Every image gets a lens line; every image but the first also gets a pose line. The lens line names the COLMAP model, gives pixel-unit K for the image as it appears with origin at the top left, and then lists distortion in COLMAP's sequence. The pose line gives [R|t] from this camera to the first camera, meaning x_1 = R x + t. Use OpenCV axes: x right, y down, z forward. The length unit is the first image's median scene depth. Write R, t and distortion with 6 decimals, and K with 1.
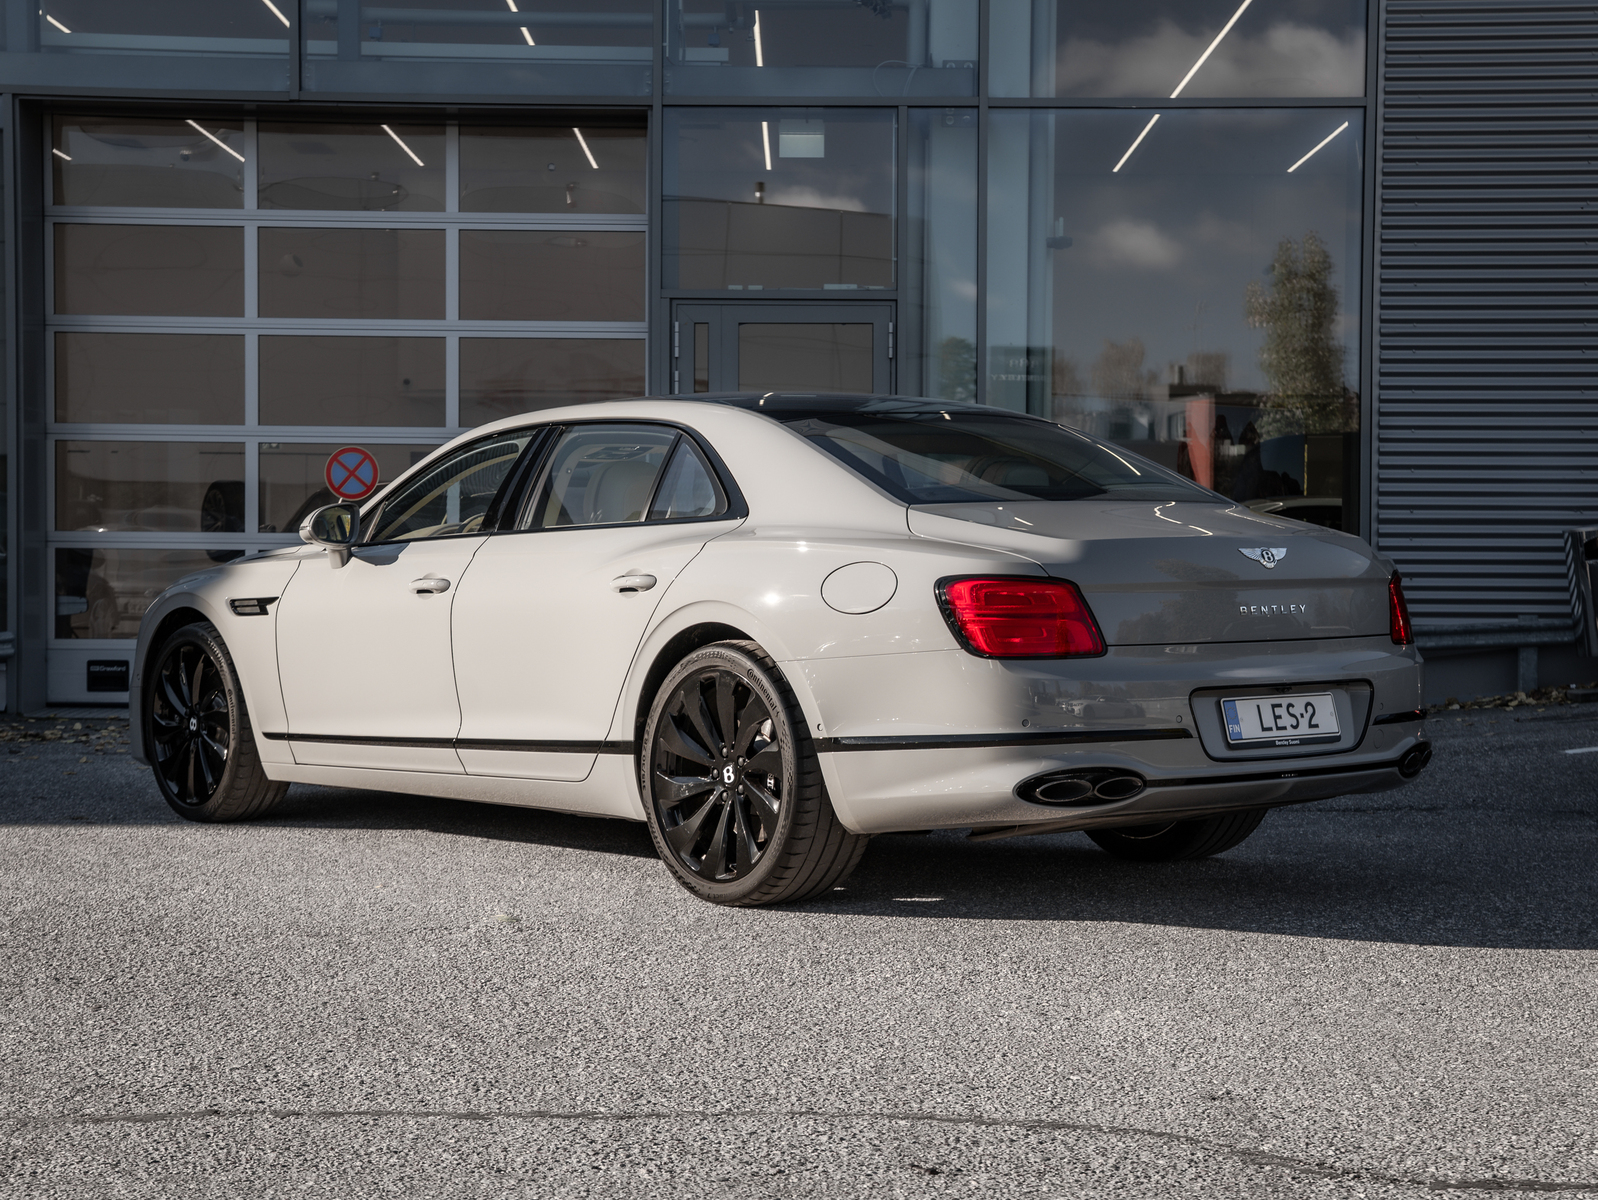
lens RADIAL K [[2724.4, 0, 824.0], [0, 2724.4, 595.1], [0, 0, 1]] dist [0.126977, 0.161376]
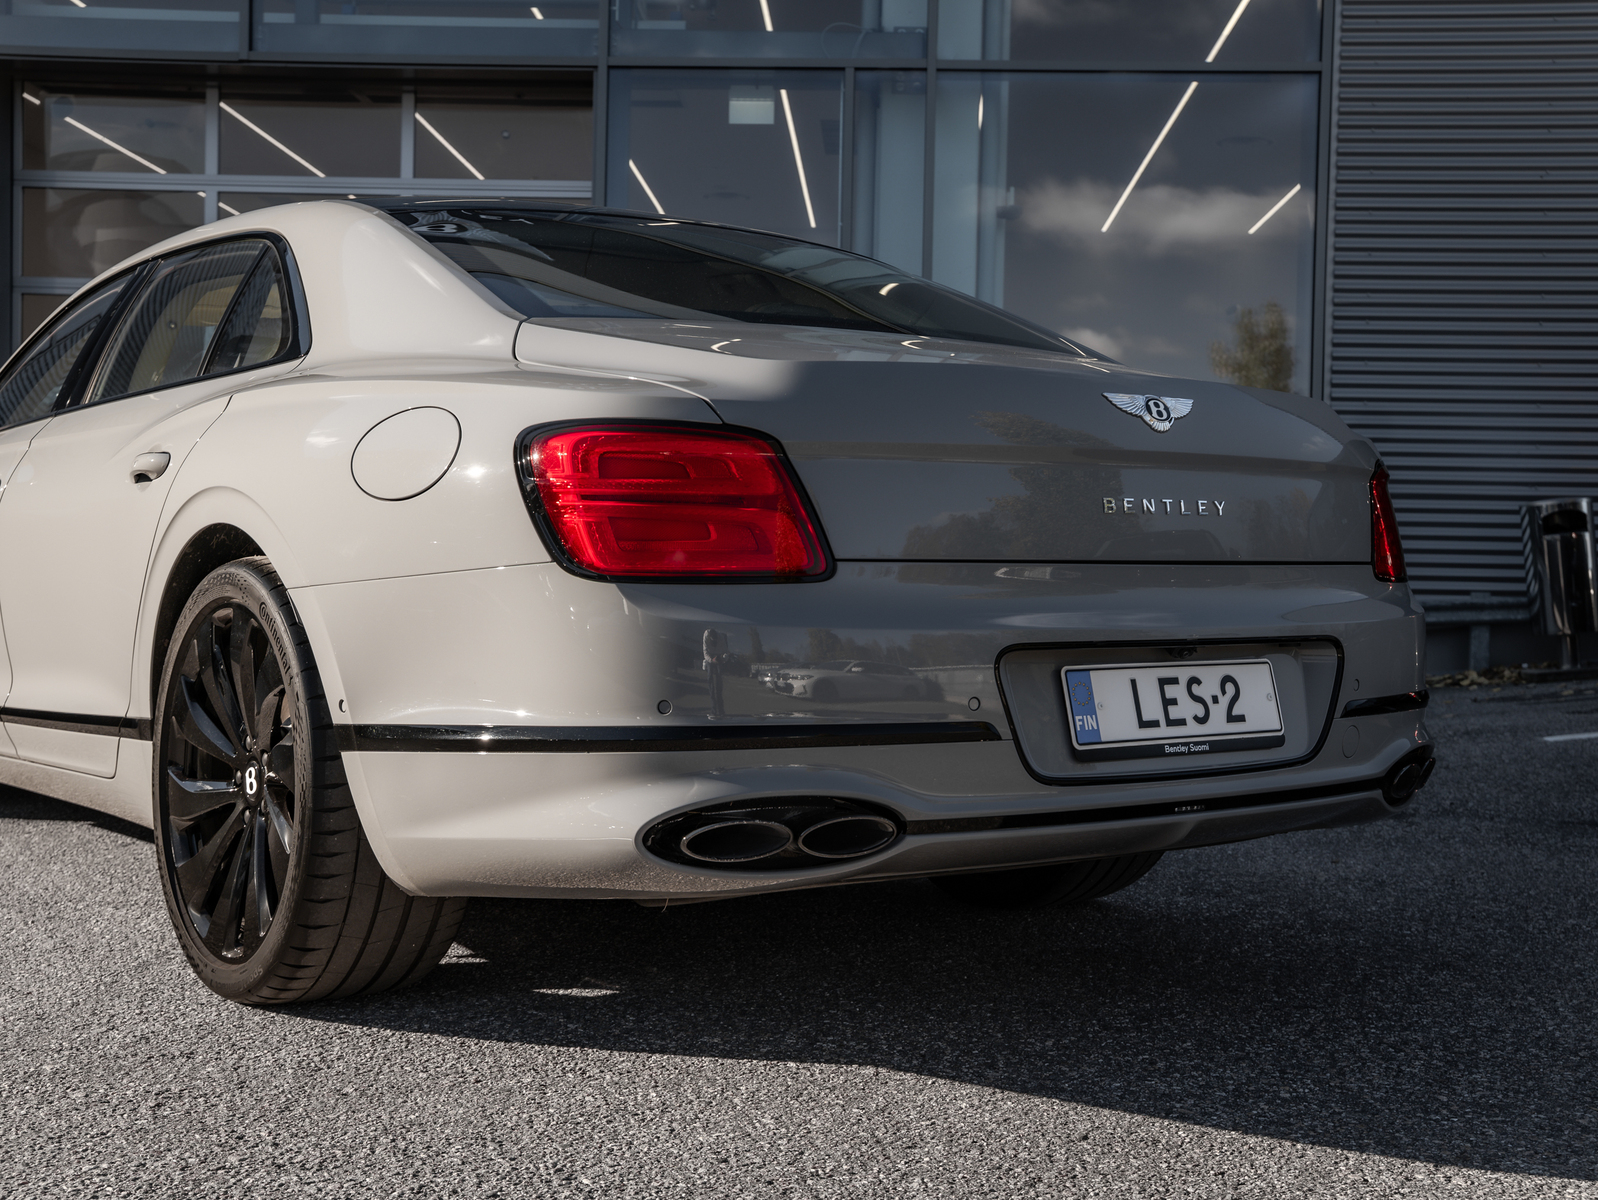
lens RADIAL K [[2029.0, 0, 799.0], [0, 2029.0, 600.0], [0, 0, 1]] dist [0.002597, 0.052352]
pose [[0.998596, 0.015924, -0.050522, 0.107070], [-0.015727, 0.999867, 0.004291, 0.022584], [0.050584, -0.003490, 0.998714, 0.564692]]
